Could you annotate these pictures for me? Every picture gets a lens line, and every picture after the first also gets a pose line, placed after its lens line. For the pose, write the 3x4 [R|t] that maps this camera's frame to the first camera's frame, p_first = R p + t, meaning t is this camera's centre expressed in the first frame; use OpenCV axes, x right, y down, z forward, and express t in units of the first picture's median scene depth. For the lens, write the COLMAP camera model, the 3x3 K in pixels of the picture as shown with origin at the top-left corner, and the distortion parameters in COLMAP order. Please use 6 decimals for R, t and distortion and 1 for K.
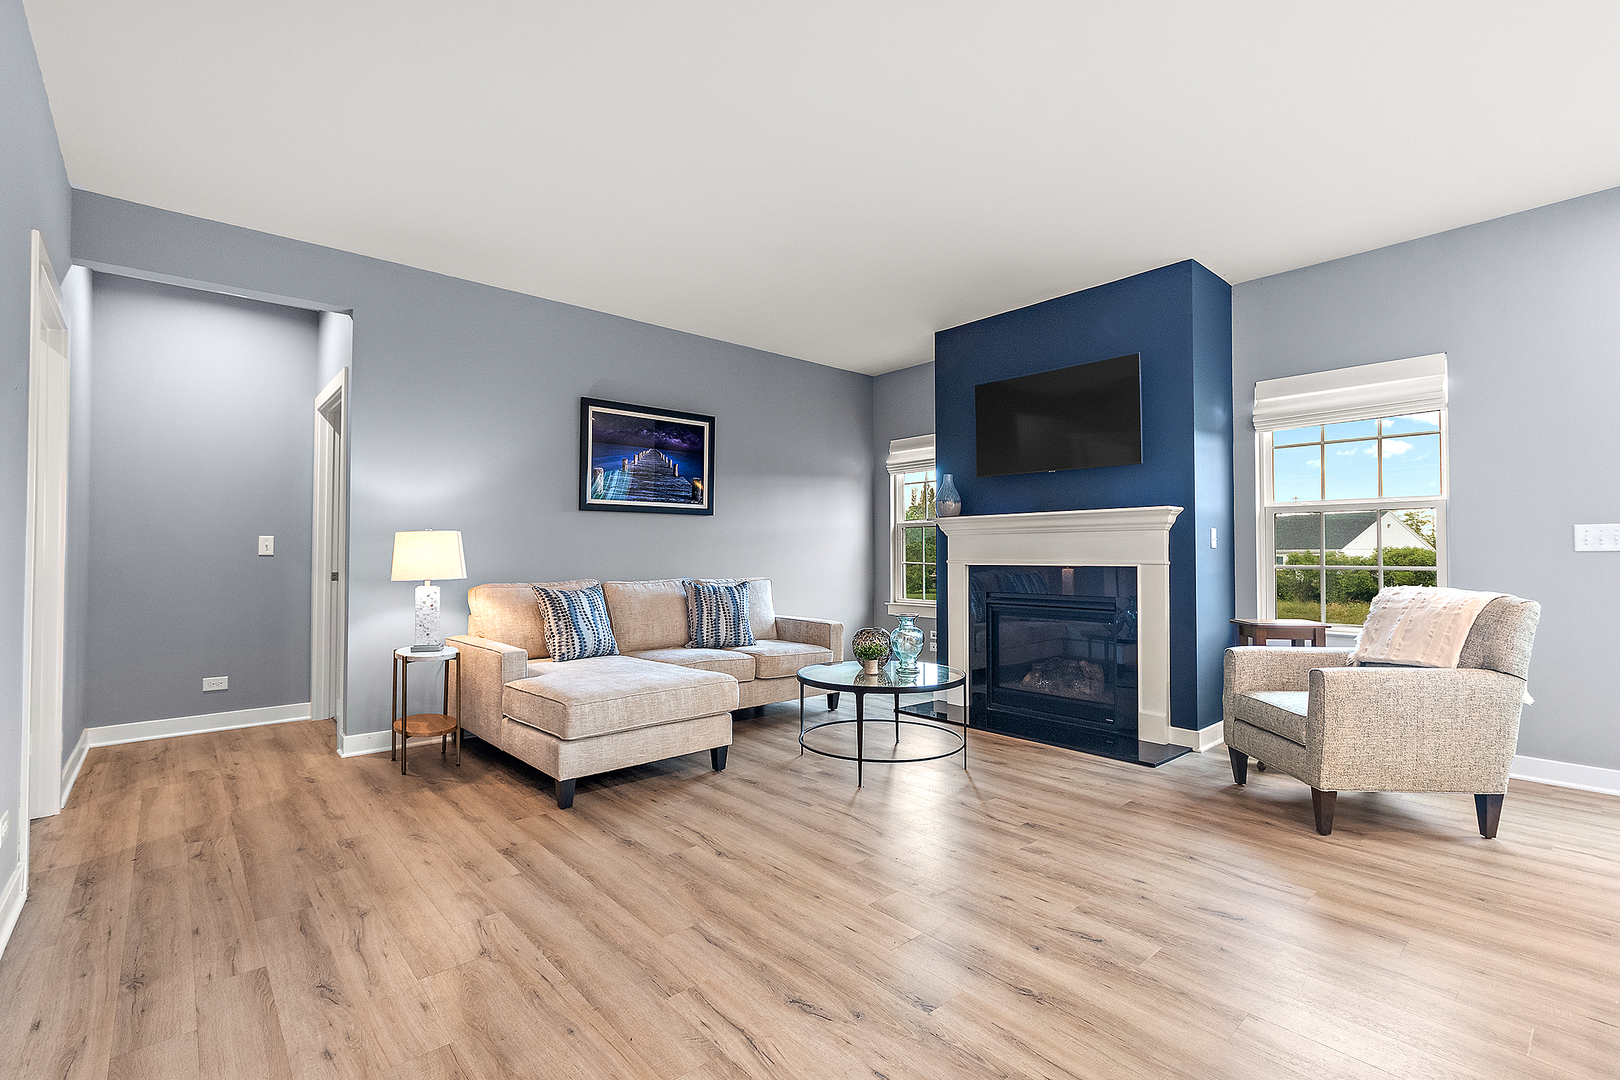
lens RADIAL K [[728.3, 0, 801.8], [0, 728.3, 545.1], [0, 0, 1]] dist [-0.001475, -0.001031]
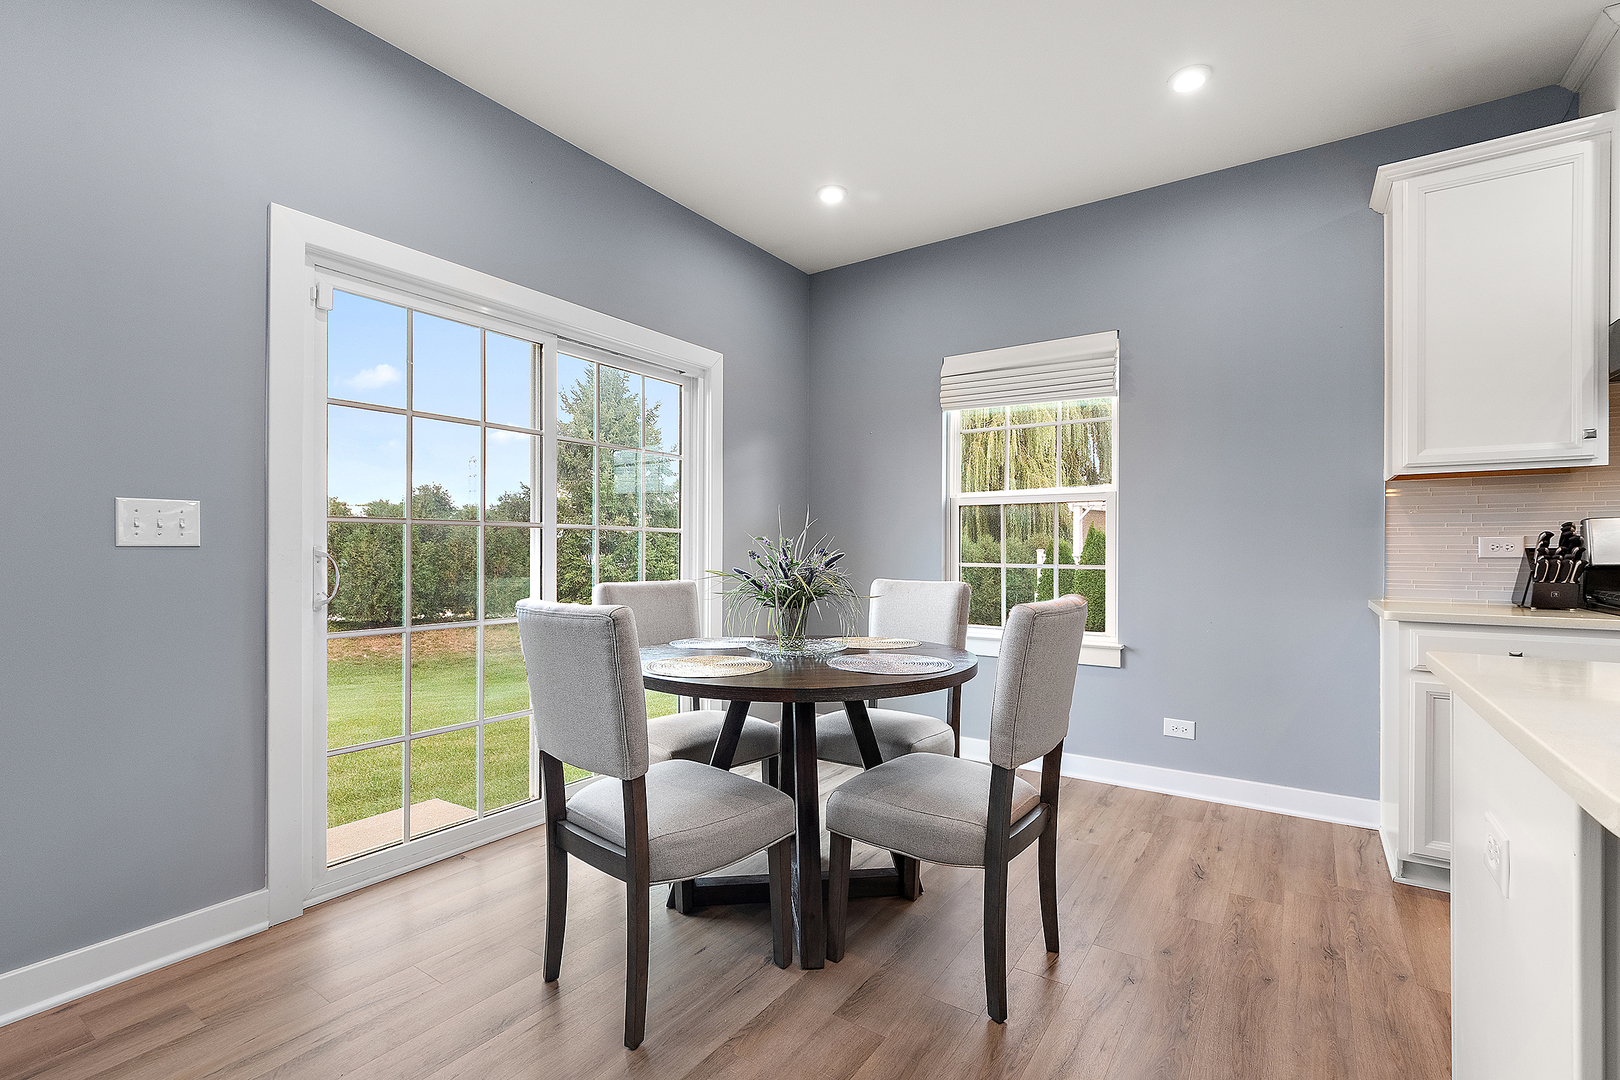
lens RADIAL K [[728.3, 0, 801.8], [0, 728.3, 545.1], [0, 0, 1]] dist [-0.001475, -0.001031]
pose [[-0.247012, 0.009597, 0.968965, 0.327966], [-0.014390, 0.999804, -0.013570, 0.006131], [-0.968905, -0.017295, -0.246826, 0.505249]]
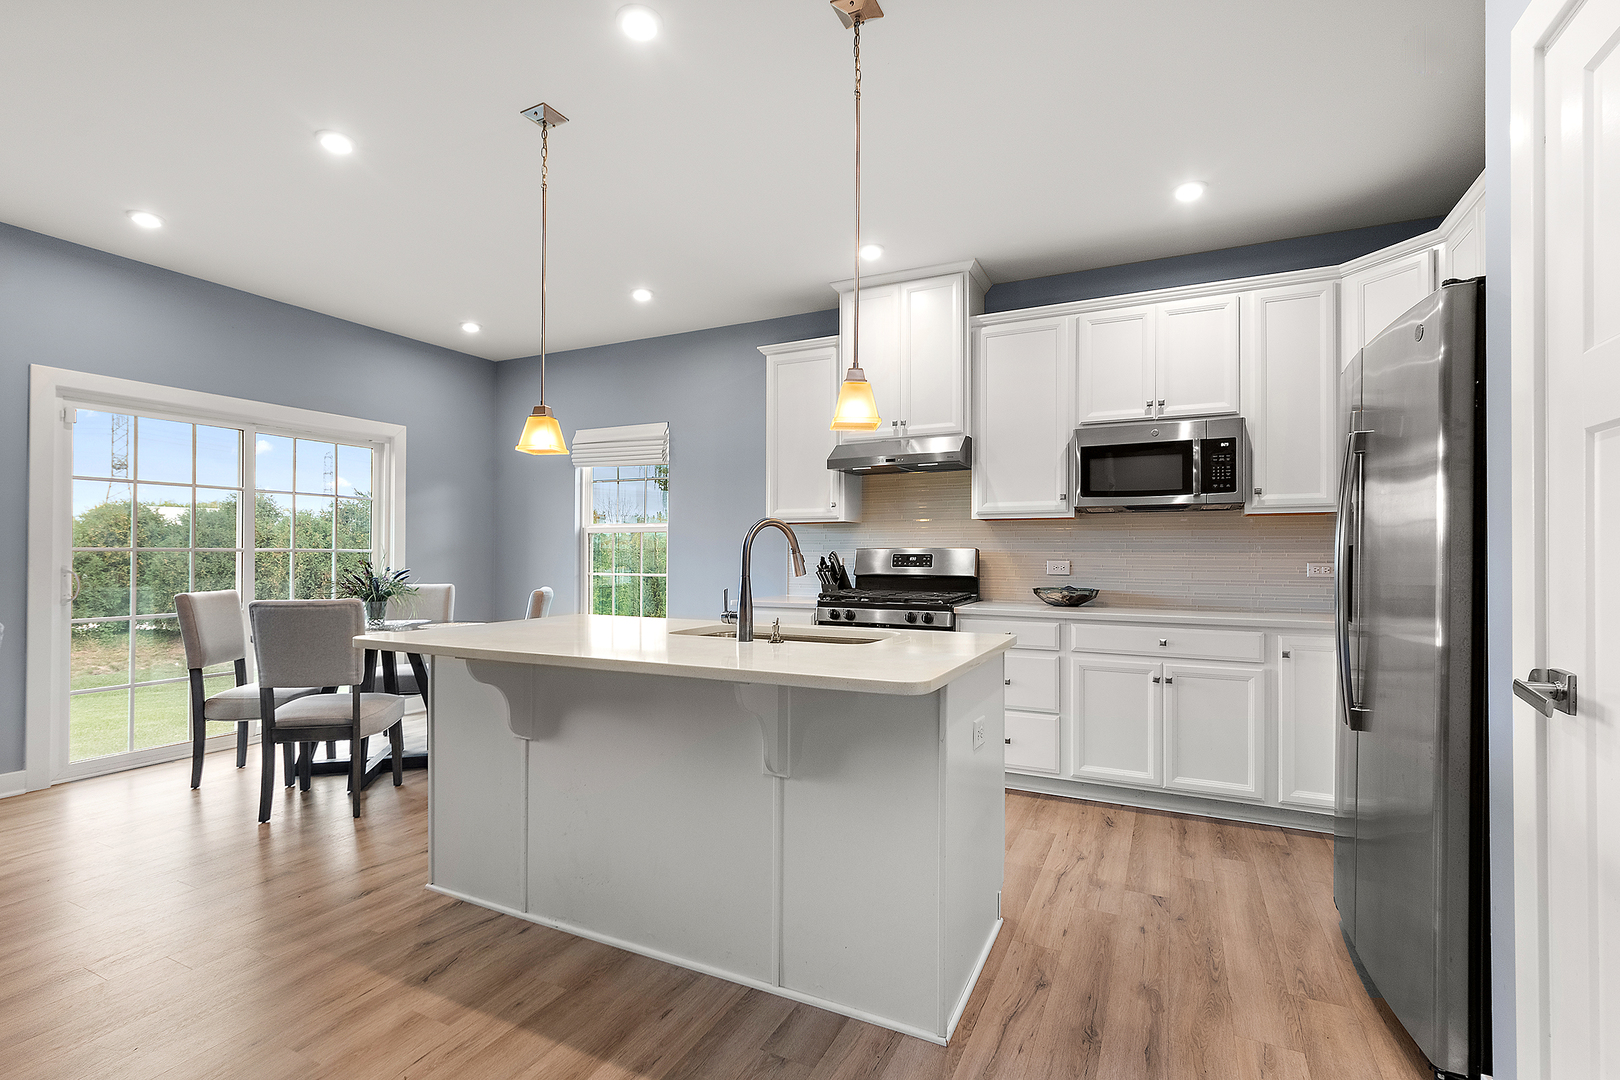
lens RADIAL K [[738.7, 0, 807.8], [0, 738.7, 548.2], [0, 0, 1]] dist [-0.001302, -0.000930]
pose [[-0.385035, 0.010248, 0.922845, -0.233944], [-0.013950, 0.999759, -0.016922, -0.014319], [-0.922797, -0.019389, -0.384799, 0.232787]]
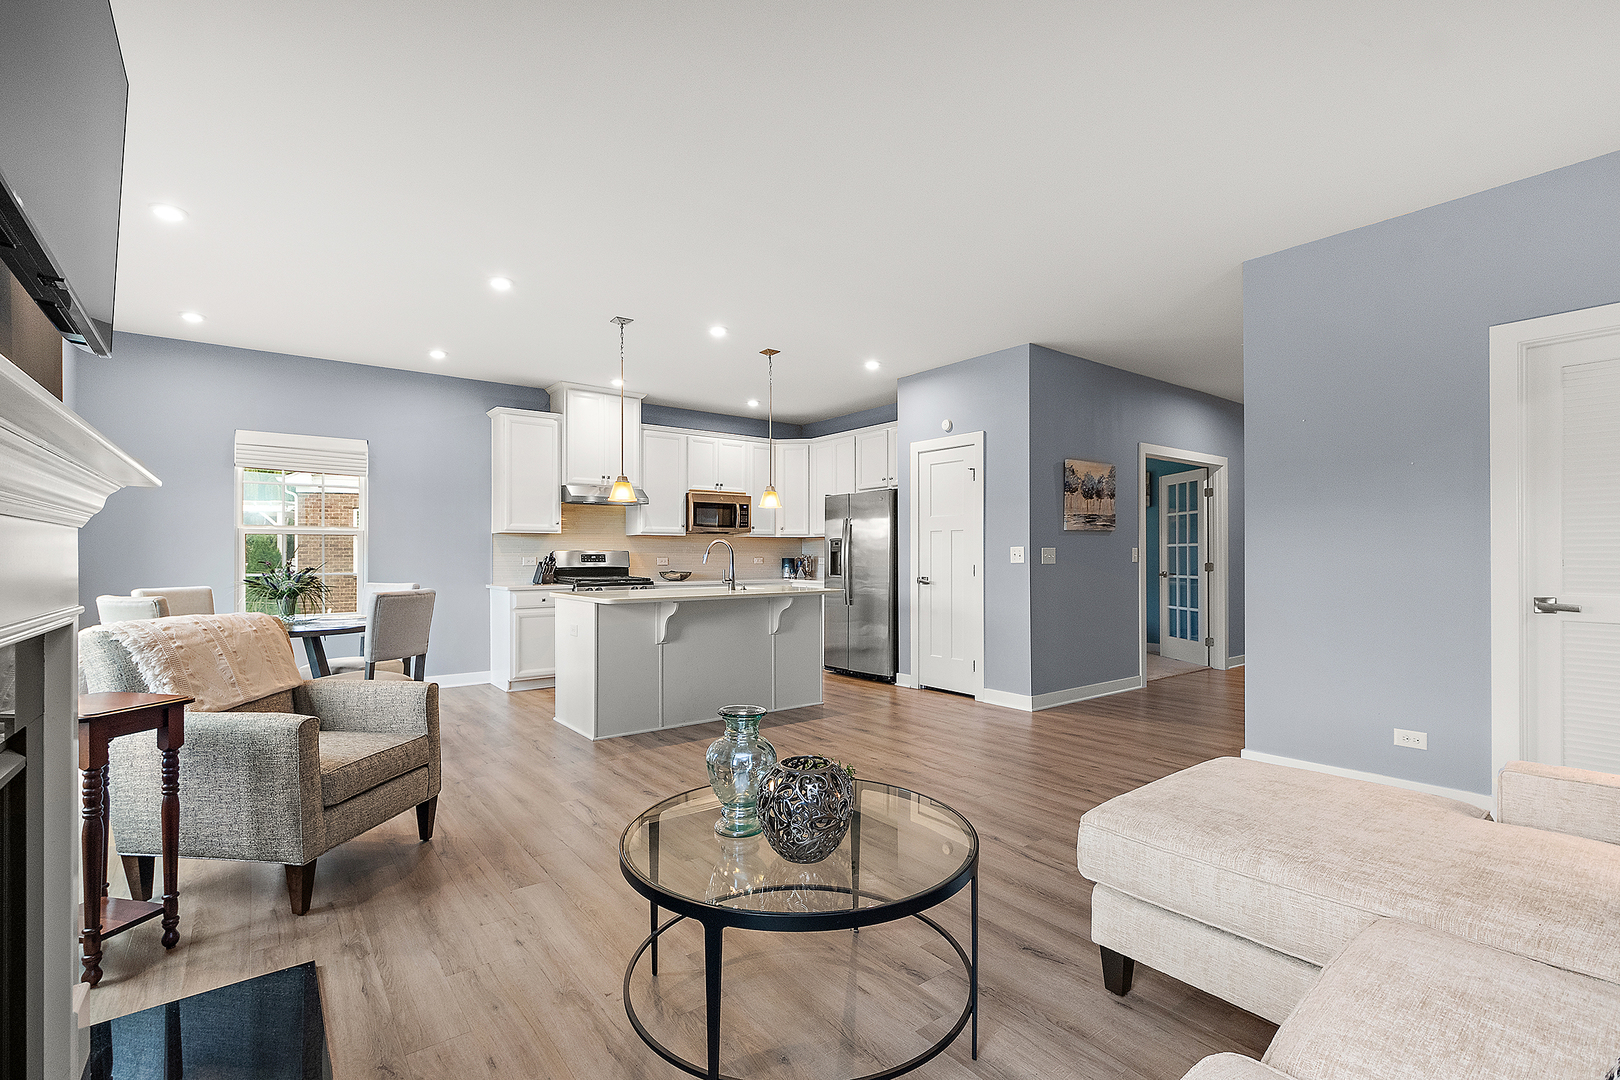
lens RADIAL K [[724.9, 0, 809.5], [0, 724.9, 546.9], [0, 0, 1]] dist [-0.004248, -0.000941]
pose [[-0.998225, 0.005015, 0.059352, 0.065683], [0.003559, 0.999691, -0.024614, 0.000247], [-0.059457, -0.024359, -0.997934, 1.338834]]
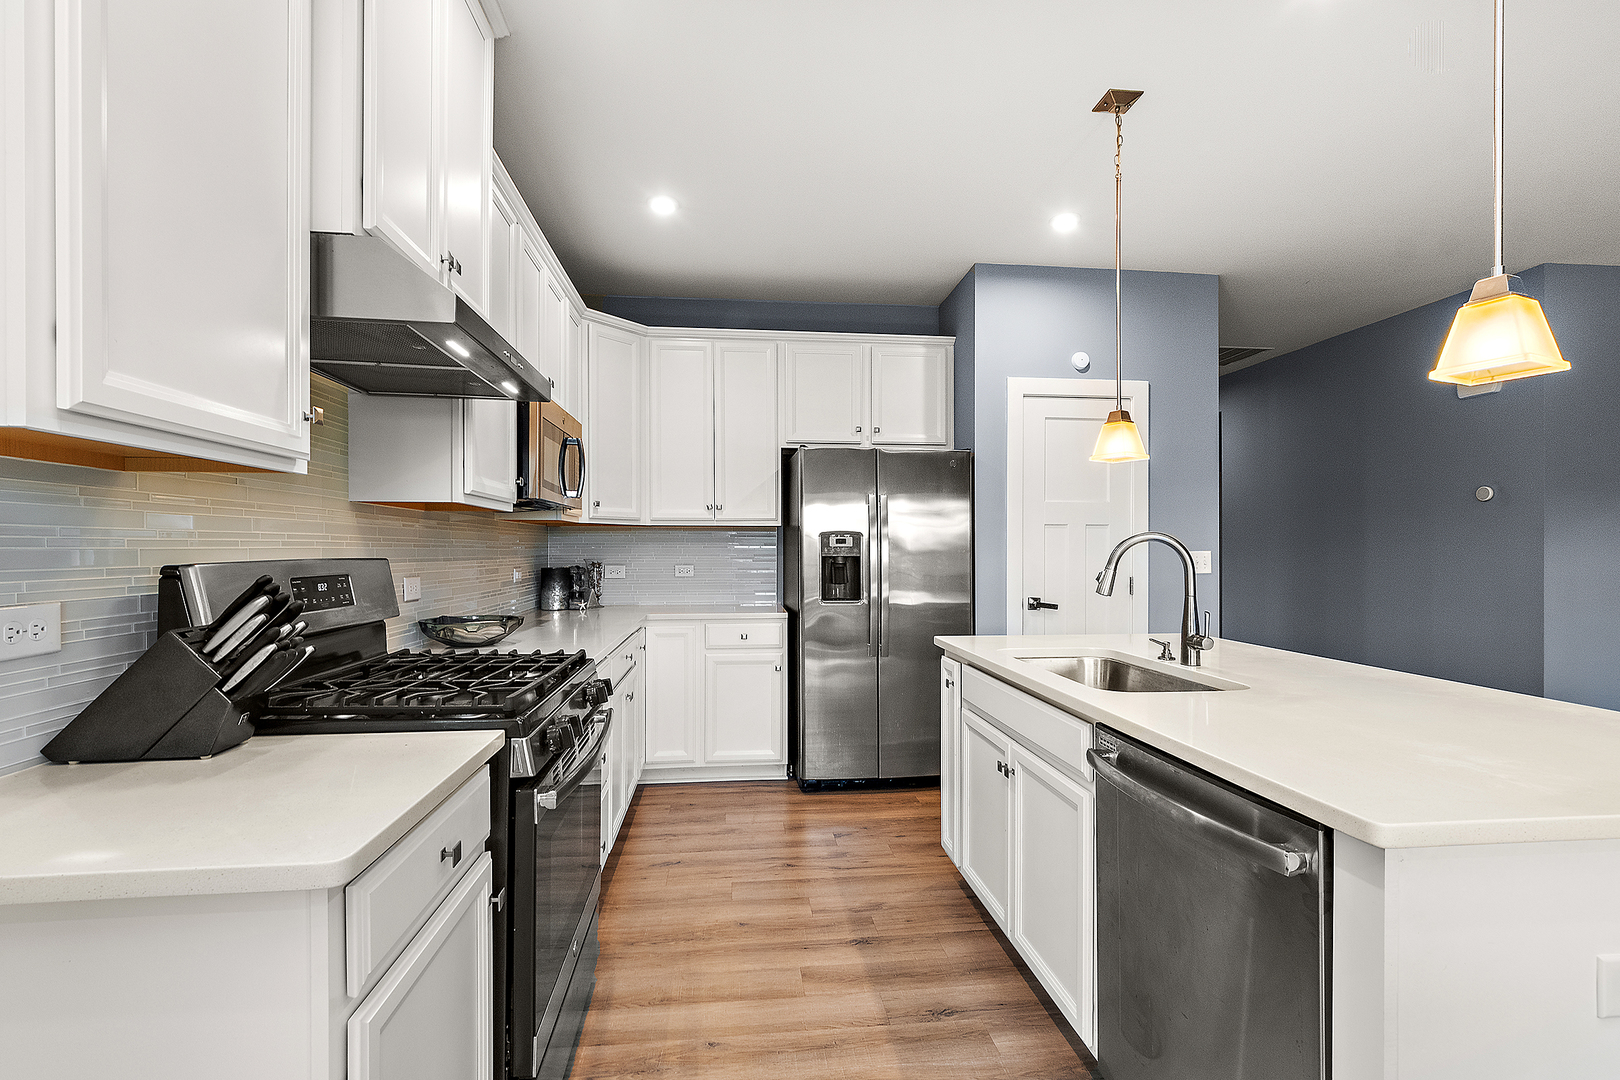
lens RADIAL K [[724.9, 0, 809.5], [0, 724.9, 546.9], [0, 0, 1]] dist [-0.004248, -0.000941]
pose [[-0.570253, 0.001047, -0.821469, 0.832530], [0.012610, 0.999893, -0.007480, -0.034927], [0.821373, -0.014624, -0.570204, 0.139348]]
